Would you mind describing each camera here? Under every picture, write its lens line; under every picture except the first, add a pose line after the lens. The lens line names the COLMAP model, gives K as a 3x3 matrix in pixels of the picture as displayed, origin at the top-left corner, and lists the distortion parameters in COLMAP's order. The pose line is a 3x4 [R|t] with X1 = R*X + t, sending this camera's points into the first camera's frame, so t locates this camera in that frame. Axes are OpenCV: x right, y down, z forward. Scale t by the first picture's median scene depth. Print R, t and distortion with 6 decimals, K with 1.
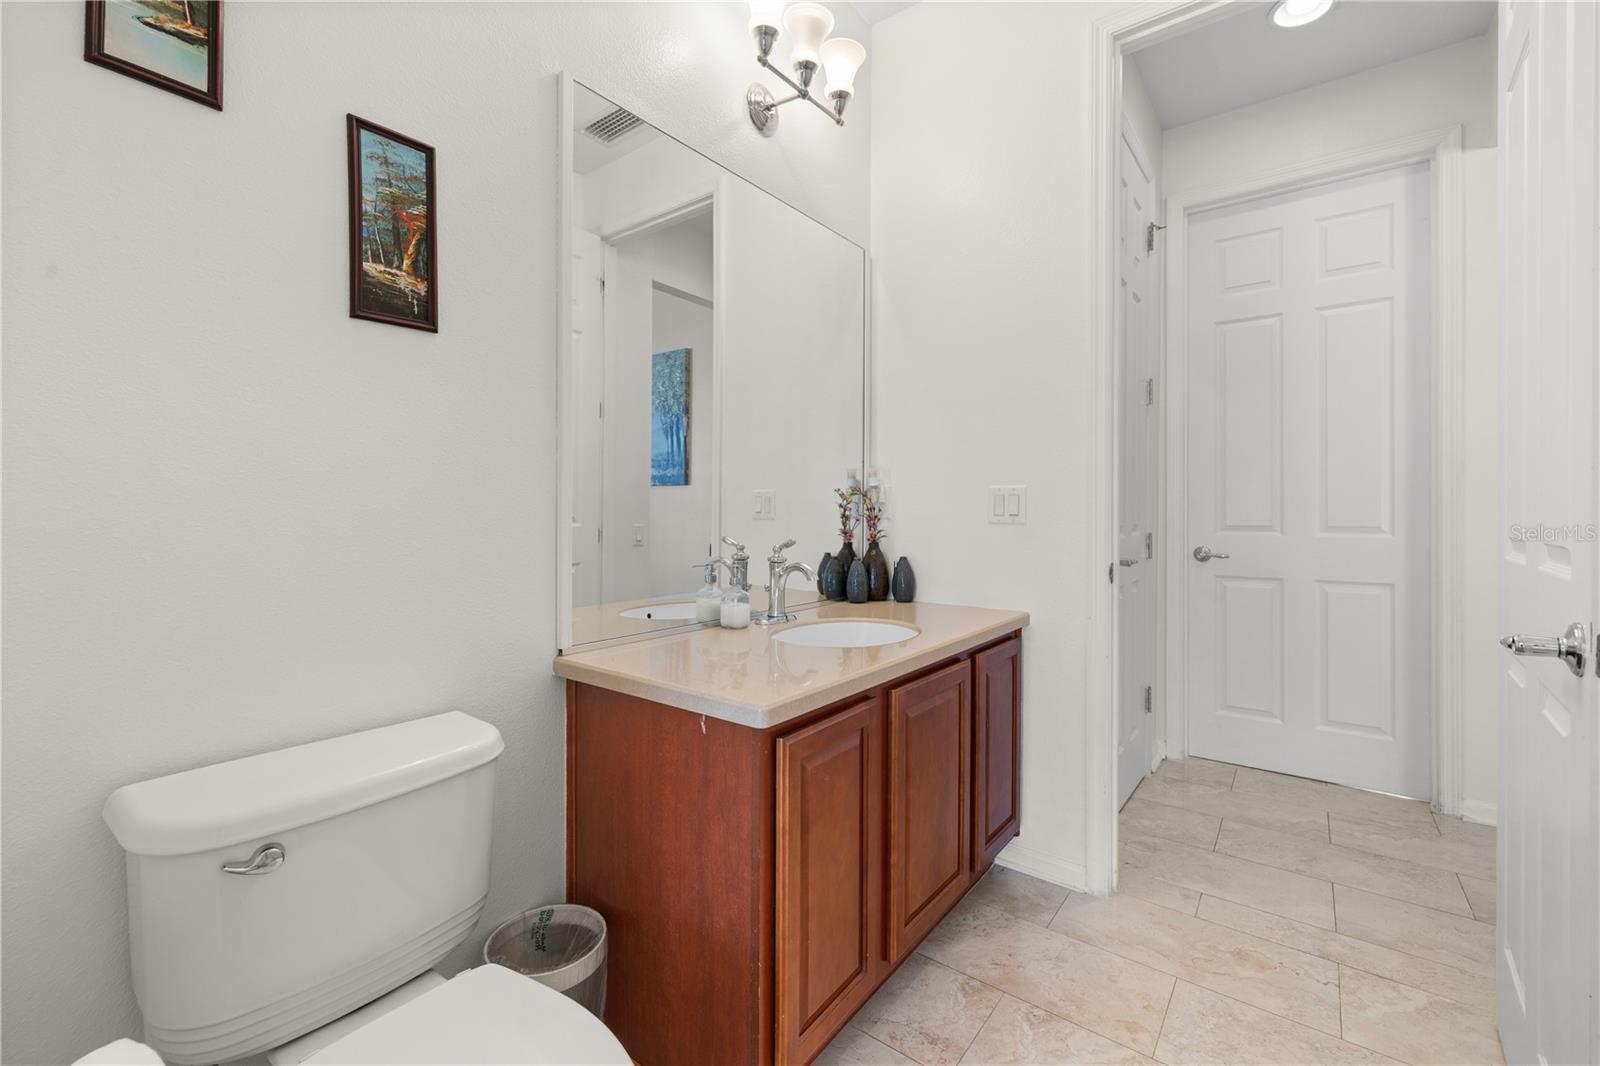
lens RADIAL K [[678.6, 0, 798.1], [0, 678.6, 519.1], [0, 0, 1]] dist [0.002705, 0.000260]
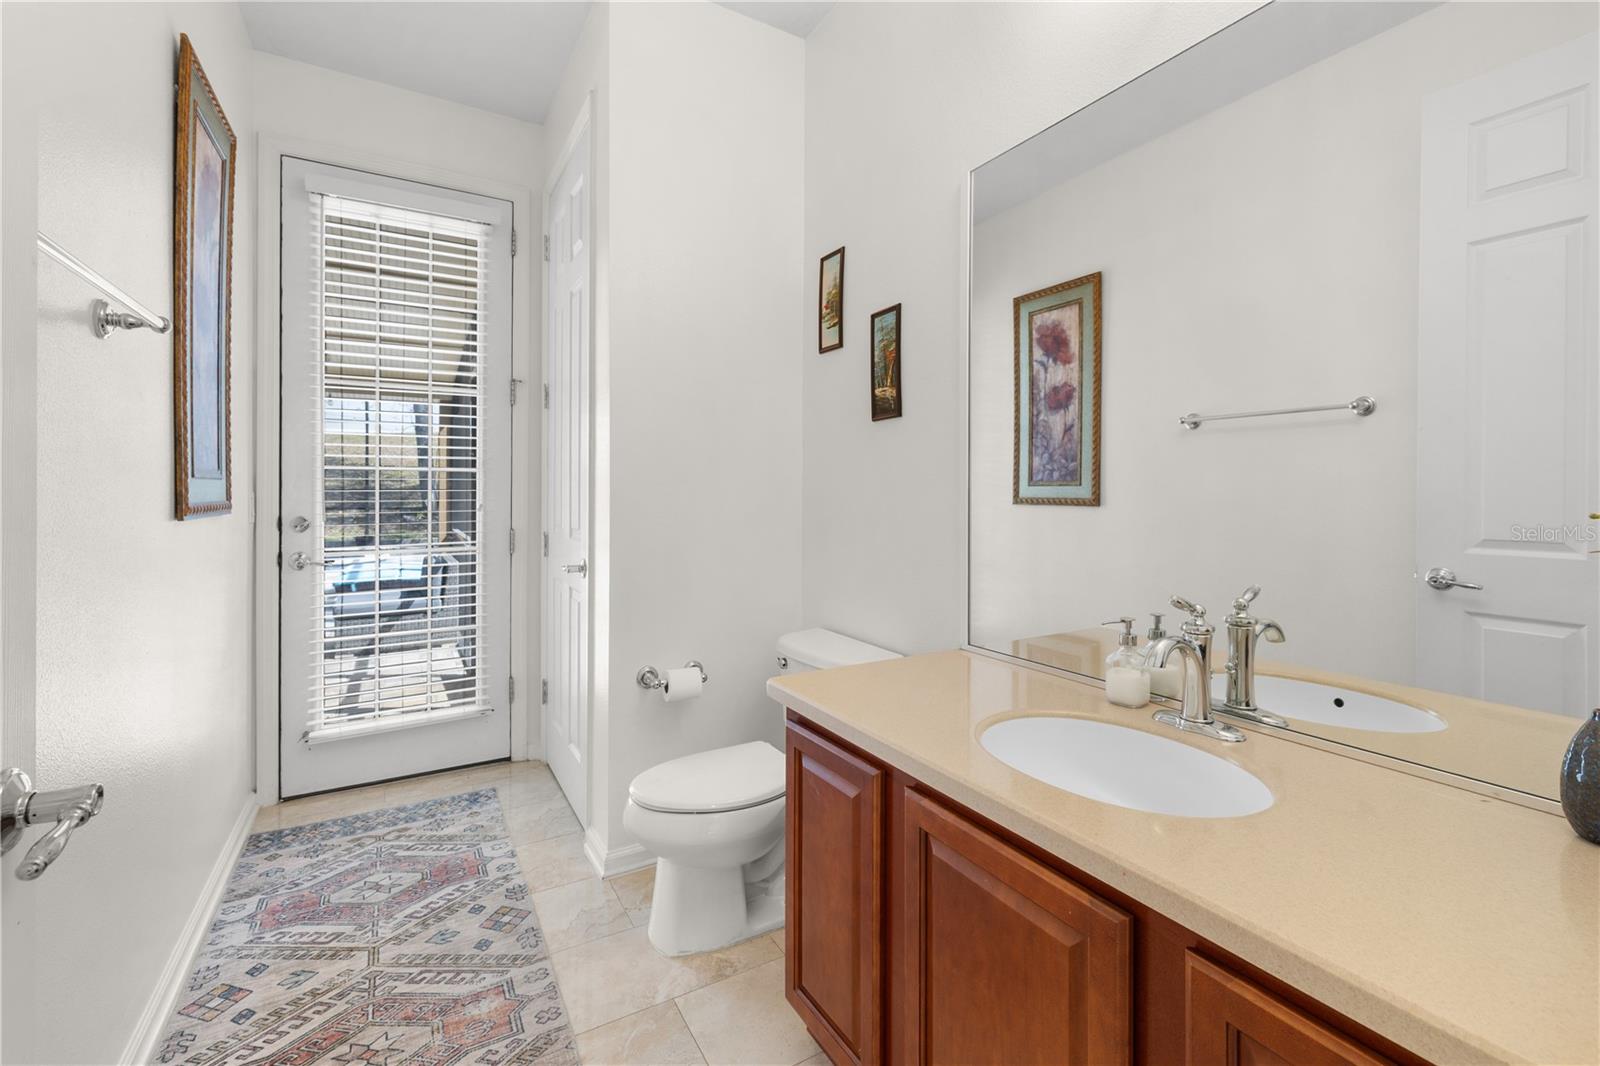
lens RADIAL K [[685.3, 0, 796.9], [0, 685.3, 495.9], [0, 0, 1]] dist [0.001264, 0.000014]
pose [[-0.370934, -0.000182, -0.928659, 1.120585], [-0.005915, 0.999980, 0.002166, -0.093127], [0.928641, 0.006296, -0.370927, 1.446200]]
